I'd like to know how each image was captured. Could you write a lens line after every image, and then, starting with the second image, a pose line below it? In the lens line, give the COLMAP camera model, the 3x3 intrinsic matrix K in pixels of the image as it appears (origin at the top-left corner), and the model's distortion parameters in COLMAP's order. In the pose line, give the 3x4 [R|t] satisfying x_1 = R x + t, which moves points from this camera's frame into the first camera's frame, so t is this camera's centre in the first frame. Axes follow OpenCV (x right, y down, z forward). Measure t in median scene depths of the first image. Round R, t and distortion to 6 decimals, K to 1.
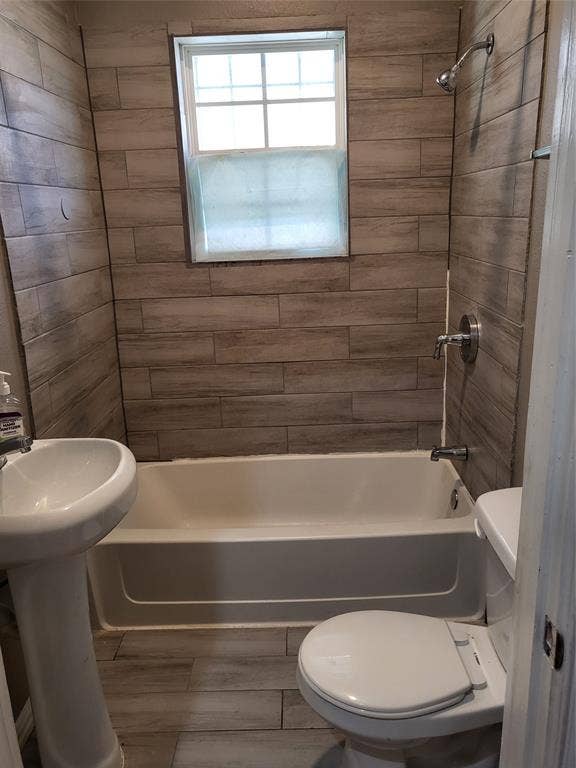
lens RADIAL K [[604.9, 0, 291.3], [0, 604.9, 382.9], [0, 0, 1]] dist [0.006218, 0.013116]
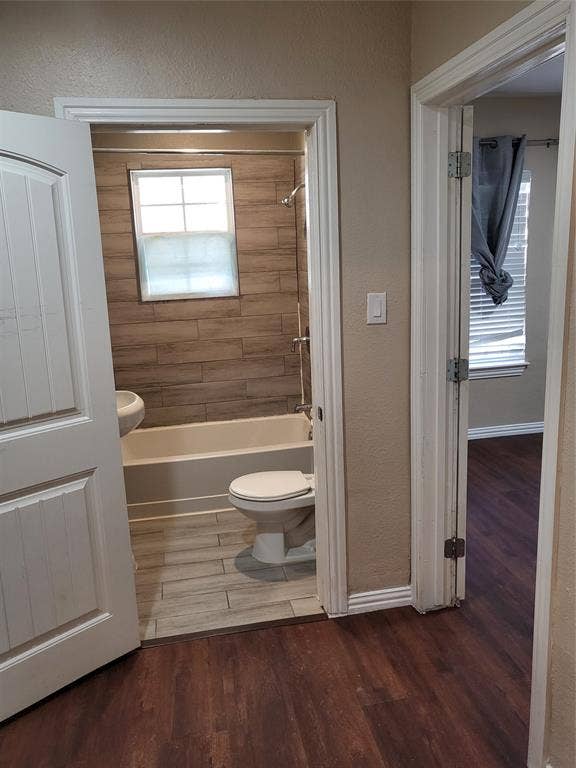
lens RADIAL K [[604.9, 0, 286.6], [0, 604.9, 380.6], [0, 0, 1]] dist [0.006218, 0.013116]
pose [[0.981394, -0.045323, 0.186581, -0.097124], [0.059491, 0.995698, -0.071044, 0.146916], [-0.182558, 0.080822, 0.979867, -0.624265]]
